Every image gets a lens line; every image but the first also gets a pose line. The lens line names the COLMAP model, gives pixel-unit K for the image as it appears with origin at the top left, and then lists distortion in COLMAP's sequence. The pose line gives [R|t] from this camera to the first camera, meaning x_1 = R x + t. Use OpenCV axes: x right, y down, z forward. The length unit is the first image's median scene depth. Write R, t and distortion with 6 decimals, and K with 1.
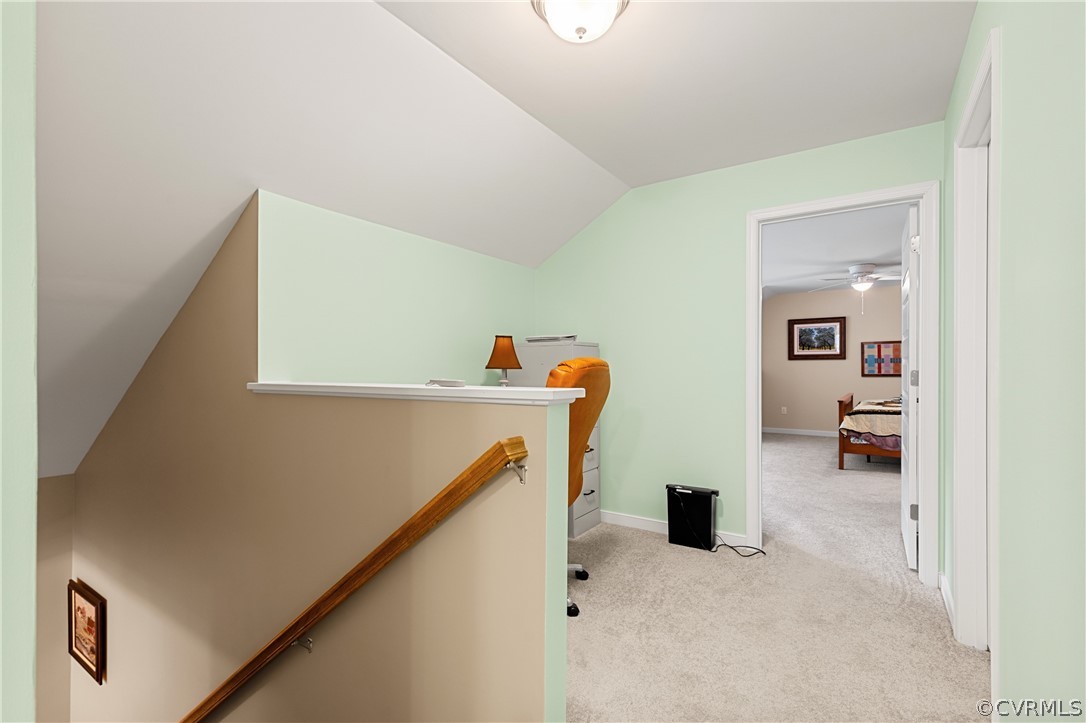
lens RADIAL K [[495.2, 0, 542.7], [0, 495.2, 374.7], [0, 0, 1]] dist [0.002013, 0.000352]
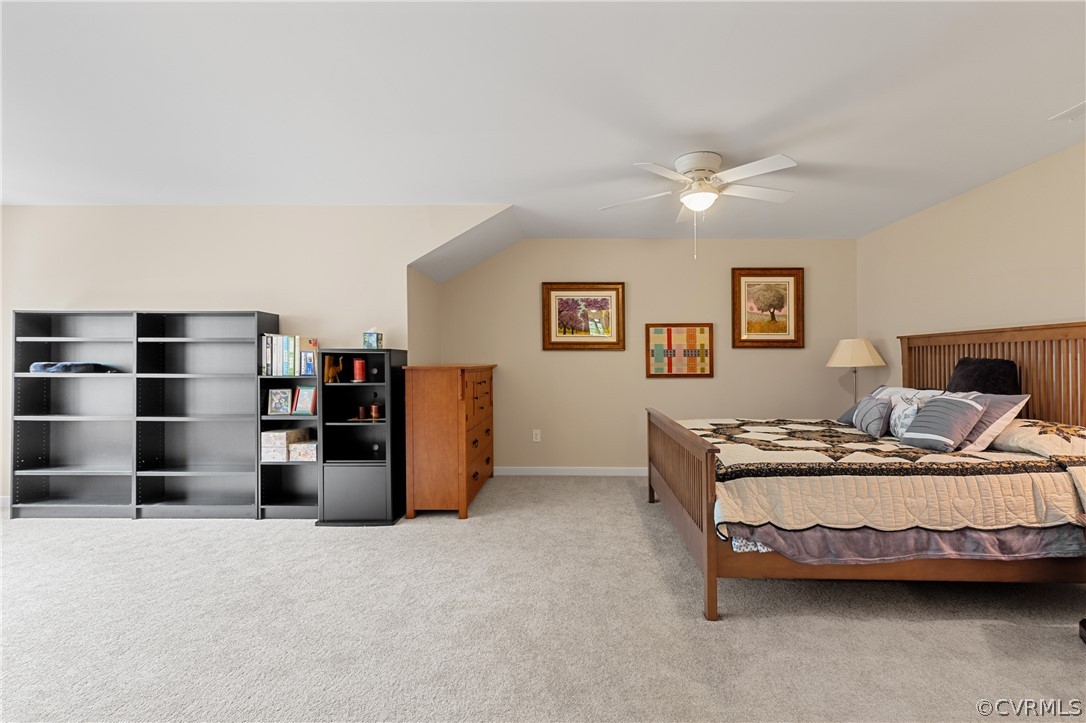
lens RADIAL K [[495.2, 0, 542.7], [0, 495.2, 374.7], [0, 0, 1]] dist [0.002013, 0.000352]
pose [[0.856236, -0.008442, 0.516516, 0.204299], [0.003245, 0.999935, 0.010965, -0.007784], [-0.516575, -0.007713, 0.856207, 0.529961]]
